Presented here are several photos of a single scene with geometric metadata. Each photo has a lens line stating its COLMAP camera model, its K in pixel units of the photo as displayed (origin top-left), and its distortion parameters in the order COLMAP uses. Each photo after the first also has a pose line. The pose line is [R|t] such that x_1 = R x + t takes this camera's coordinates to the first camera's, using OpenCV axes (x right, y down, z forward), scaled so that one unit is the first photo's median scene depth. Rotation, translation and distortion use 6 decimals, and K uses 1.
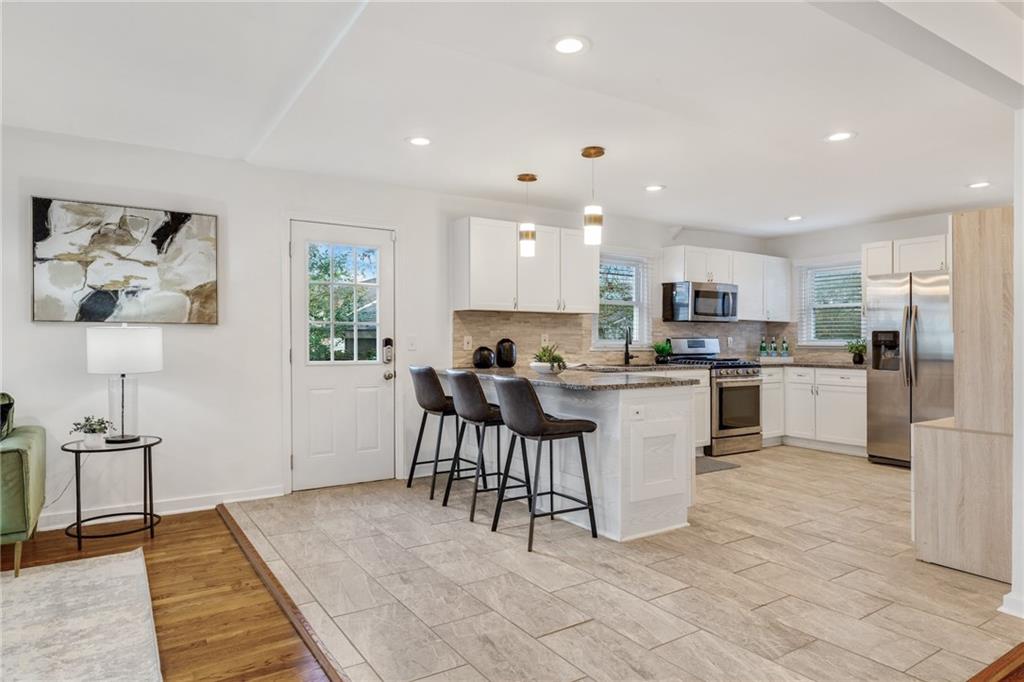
lens RADIAL K [[614.9, 0, 511.0], [0, 614.9, 340.8], [0, 0, 1]] dist [-0.001608, -0.000972]
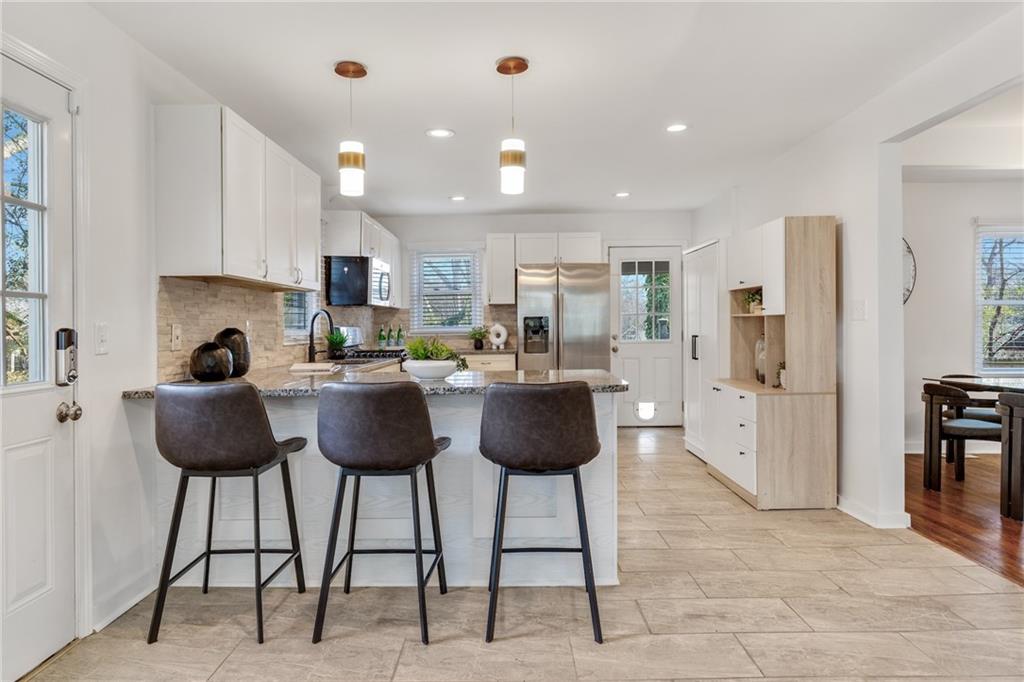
lens RADIAL K [[645.6, 0, 508.8], [0, 645.6, 334.7], [0, 0, 1]] dist [-0.000123, 0.000094]
pose [[0.559263, -0.021199, 0.828719, -0.489949], [0.019346, 0.999734, 0.012518, 0.000433], [-0.828765, 0.009032, 0.559524, 0.569667]]
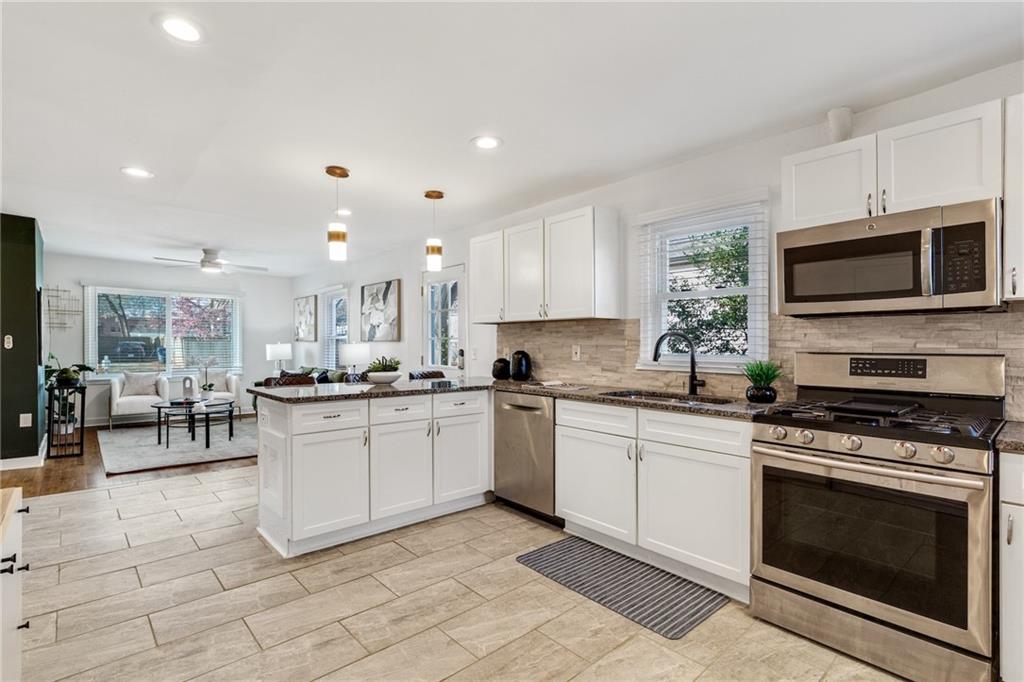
lens RADIAL K [[497.9, 0, 507.4], [0, 497.9, 346.8], [0, 0, 1]] dist [0.011177, 0.000635]
pose [[0.124211, -0.001219, -0.992255, 0.999317], [-0.008429, 0.999962, -0.002283, -0.009818], [0.992220, 0.008647, 0.124196, 1.161154]]
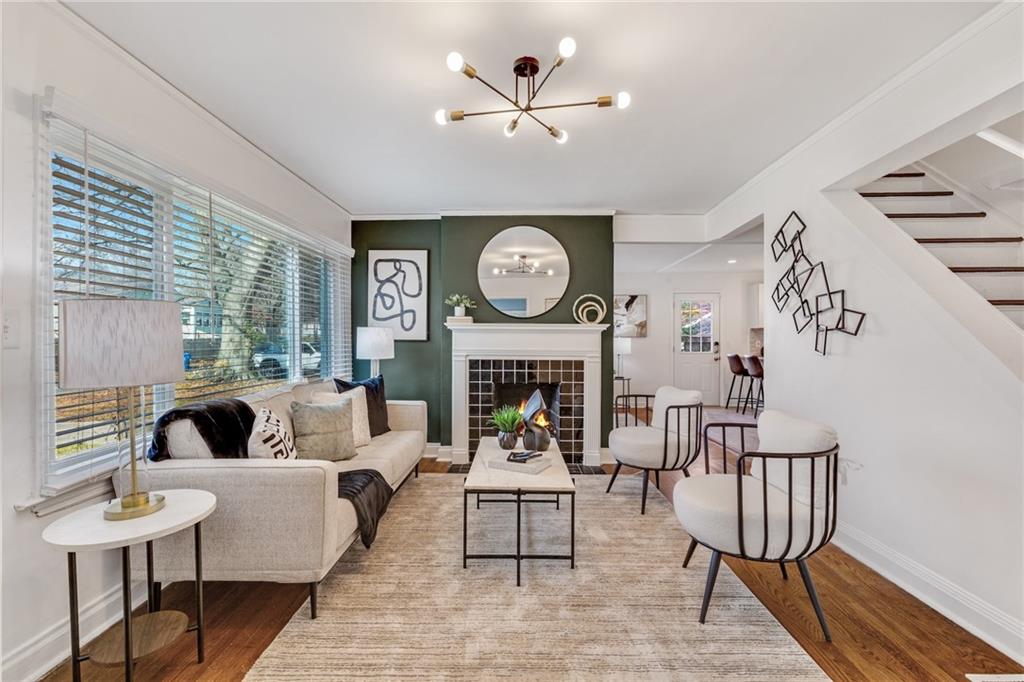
lens RADIAL K [[456.4, 0, 508.8], [0, 456.4, 347.1], [0, 0, 1]] dist [0.001144, 0.000025]
pose [[0.821299, 0.005300, -0.570473, 0.151034], [-0.000736, 0.999966, 0.008231, 0.001567], [0.570497, -0.006340, 0.821275, -0.945572]]
